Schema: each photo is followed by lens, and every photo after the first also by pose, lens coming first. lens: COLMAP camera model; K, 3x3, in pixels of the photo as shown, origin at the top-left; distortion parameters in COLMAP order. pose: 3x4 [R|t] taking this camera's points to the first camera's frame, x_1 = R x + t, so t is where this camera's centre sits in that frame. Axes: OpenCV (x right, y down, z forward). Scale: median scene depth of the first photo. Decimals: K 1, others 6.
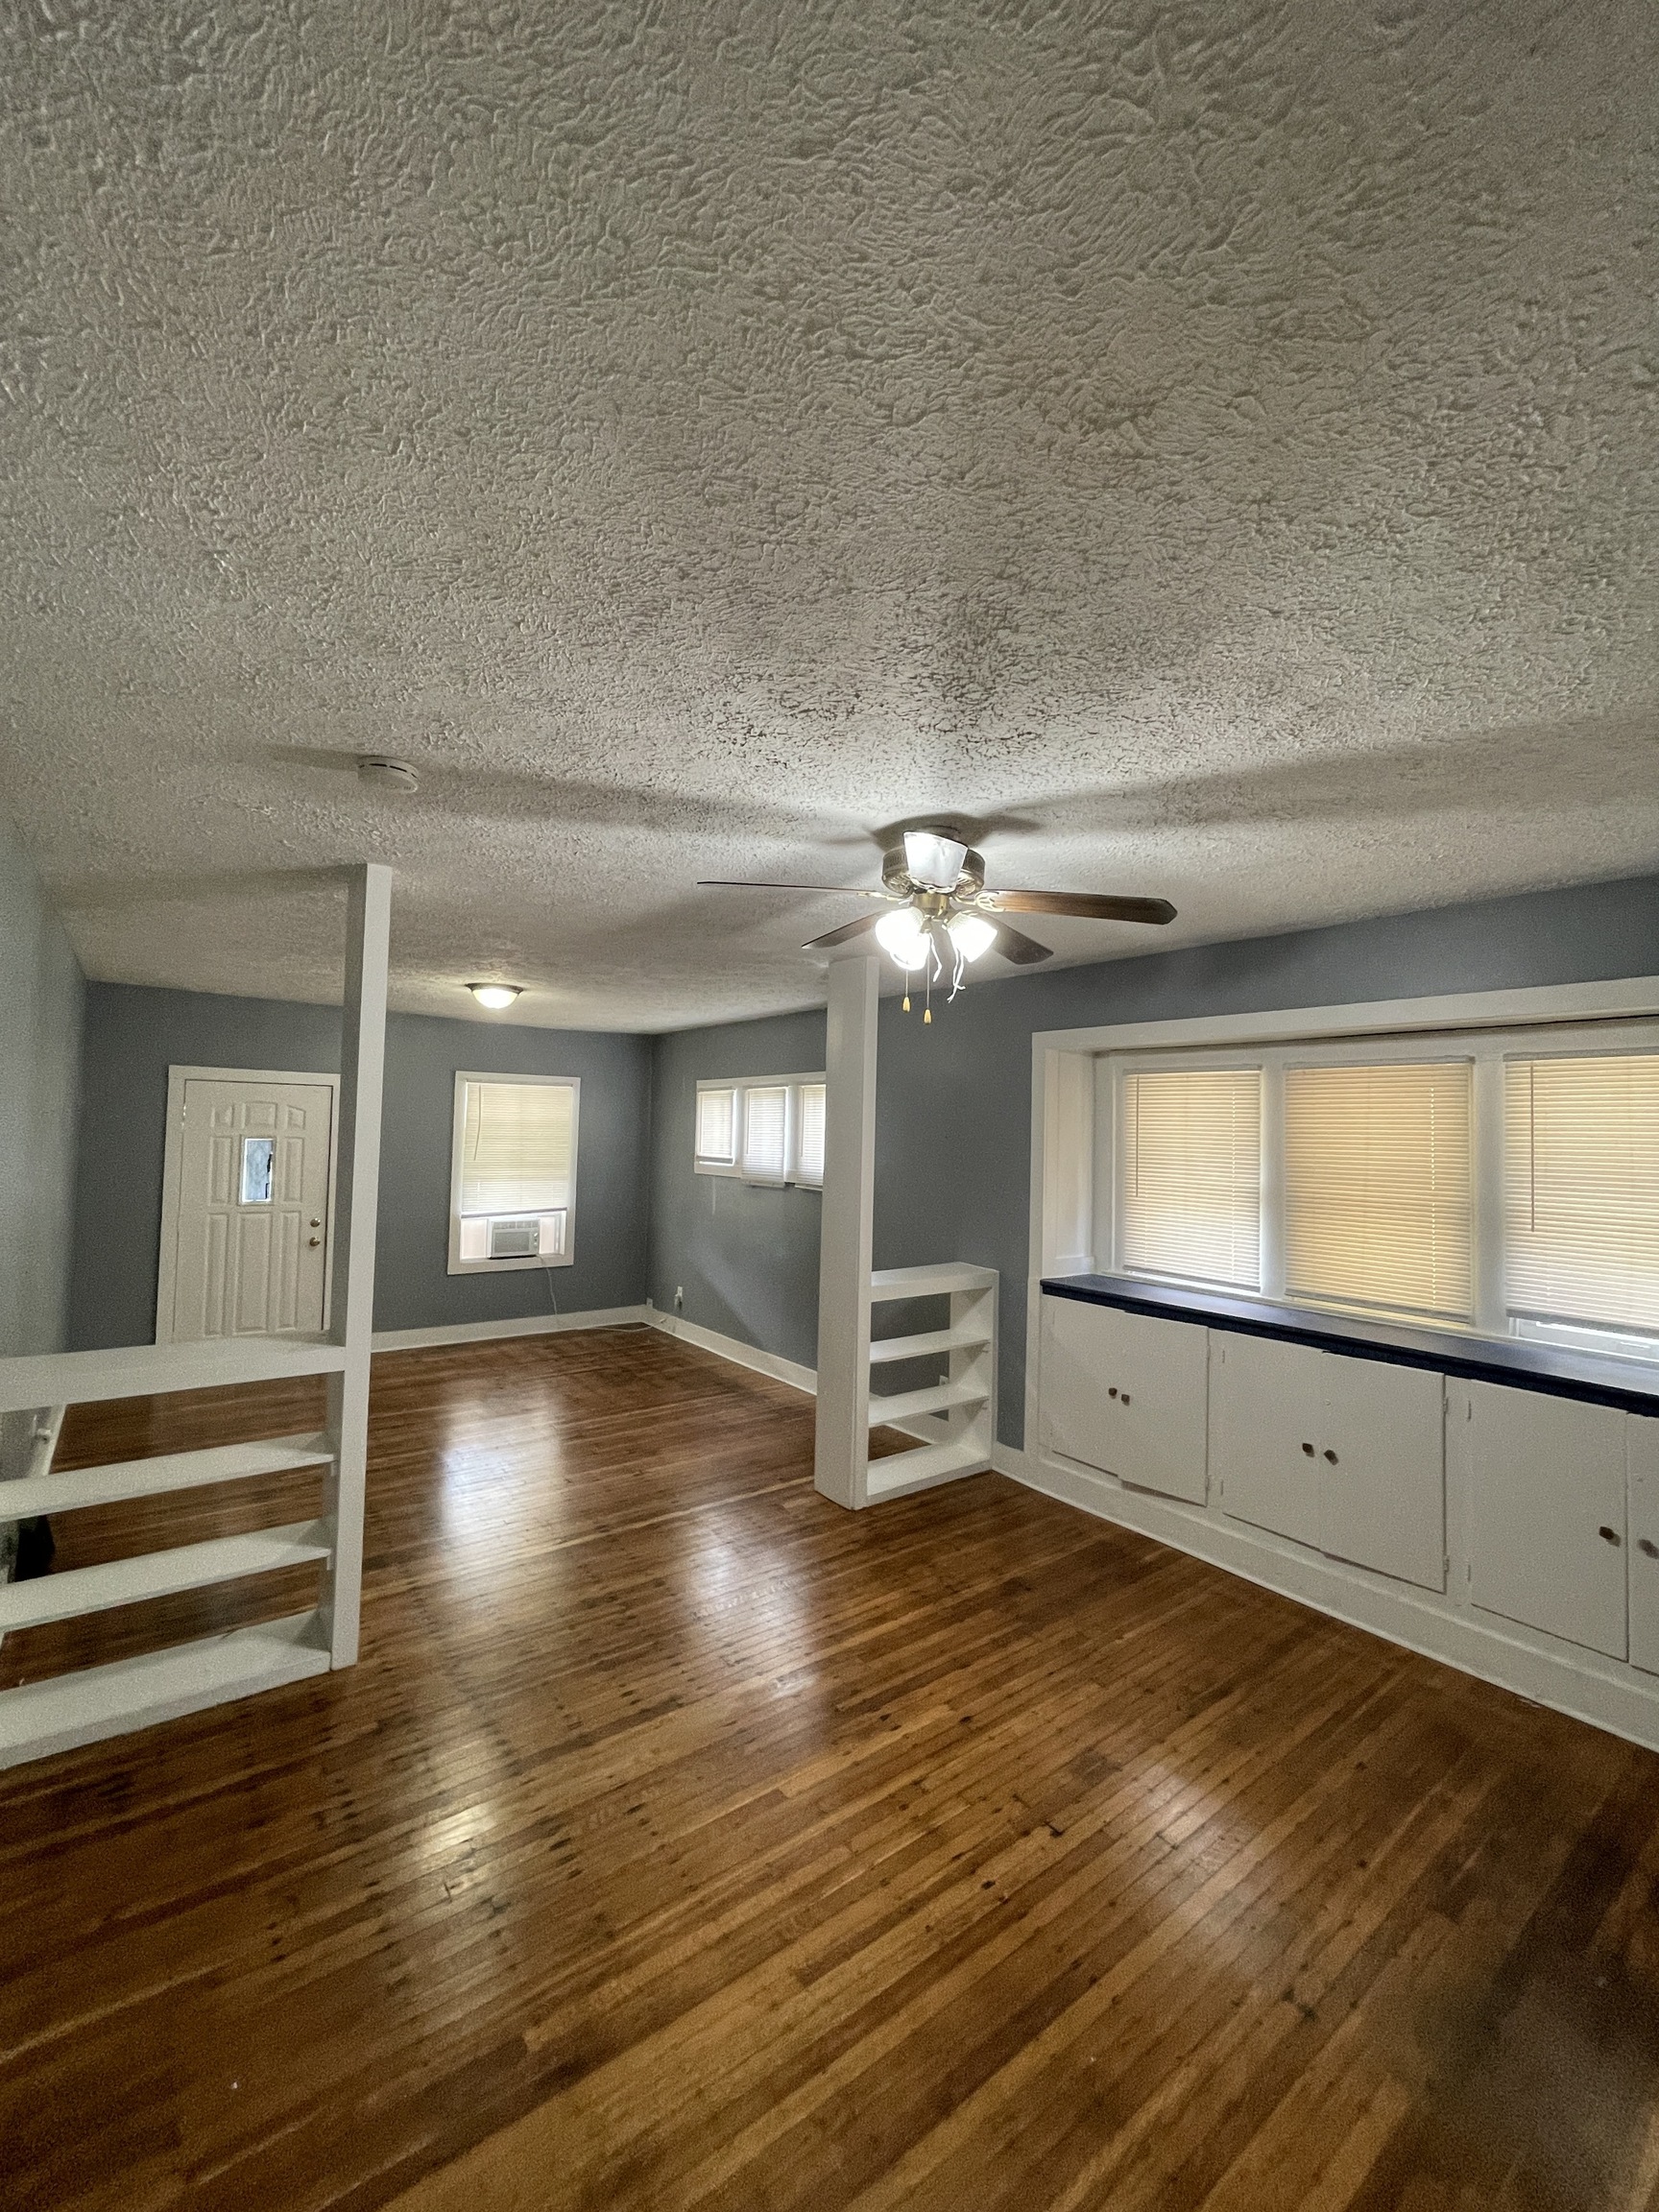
lens RADIAL K [[898.5, 0, 838.9], [0, 898.5, 1089.9], [0, 0, 1]] dist [0.000483, -0.000267]
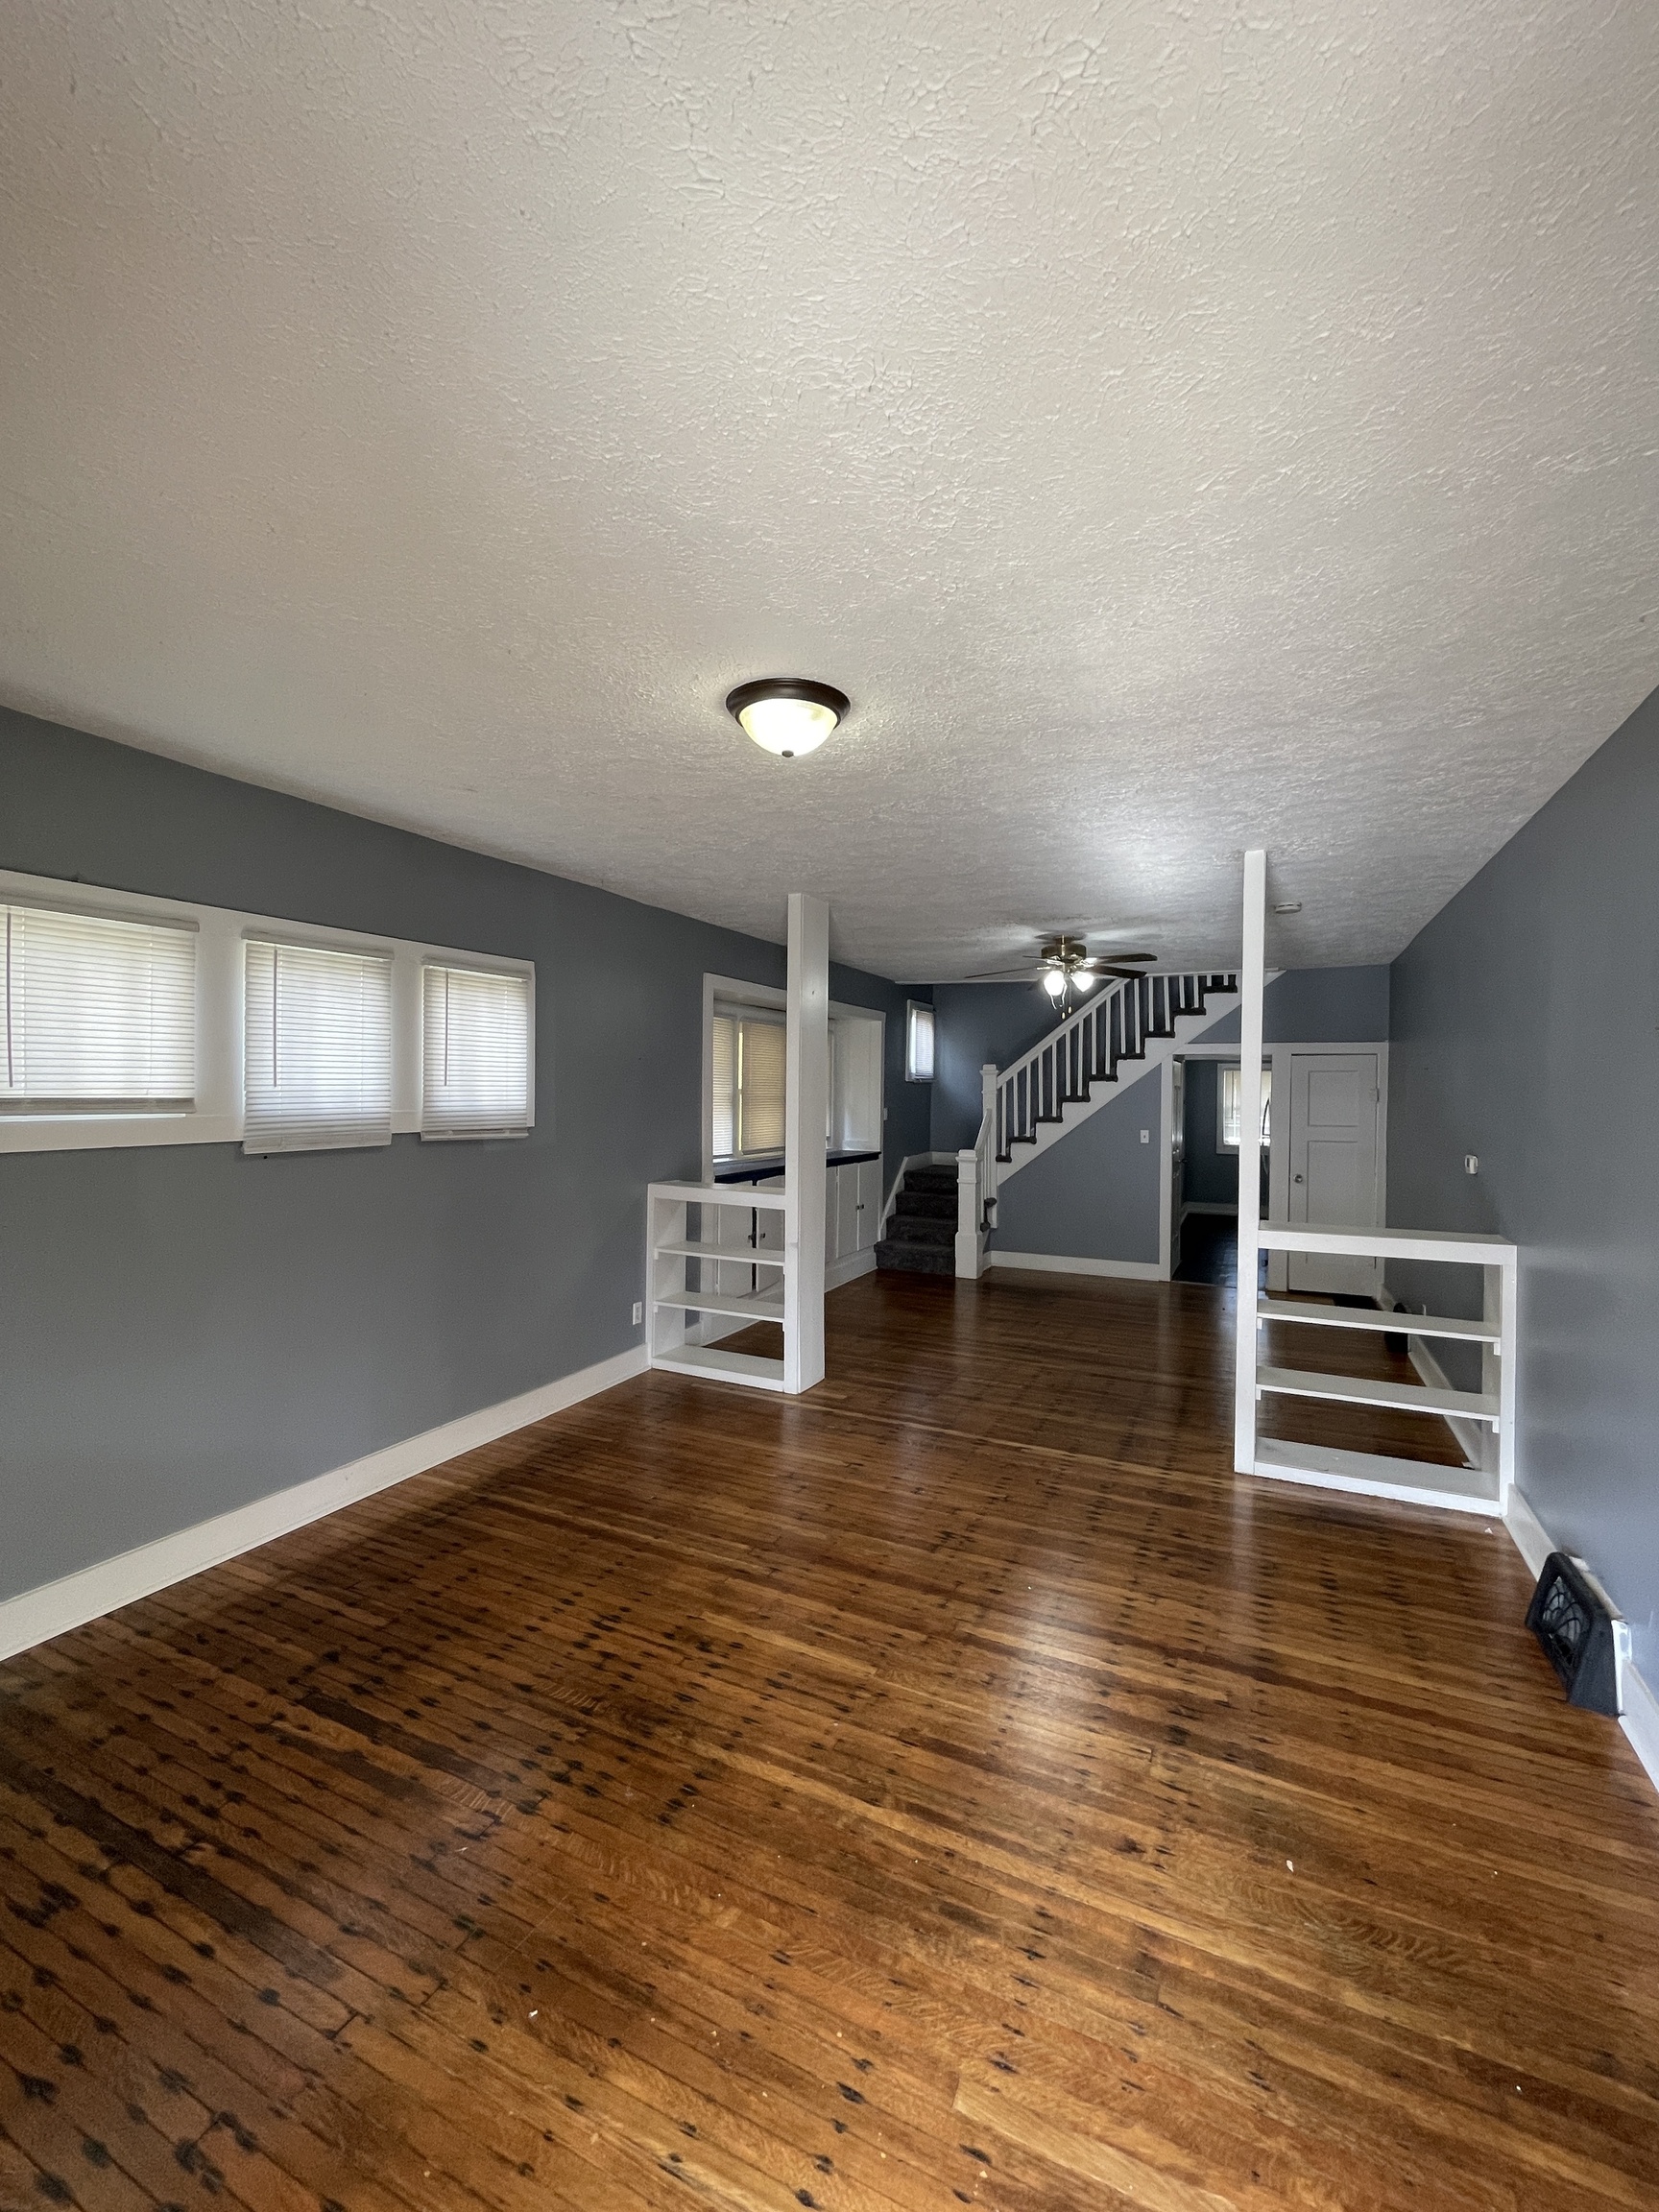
lens RADIAL K [[898.5, 0, 838.9], [0, 898.5, 1089.9], [0, 0, 1]] dist [0.000483, -0.000267]
pose [[-0.449063, -0.029572, 0.893011, -1.041052], [-0.059560, 0.998220, 0.003106, 0.089267], [-0.891513, -0.051792, -0.450025, 1.546034]]
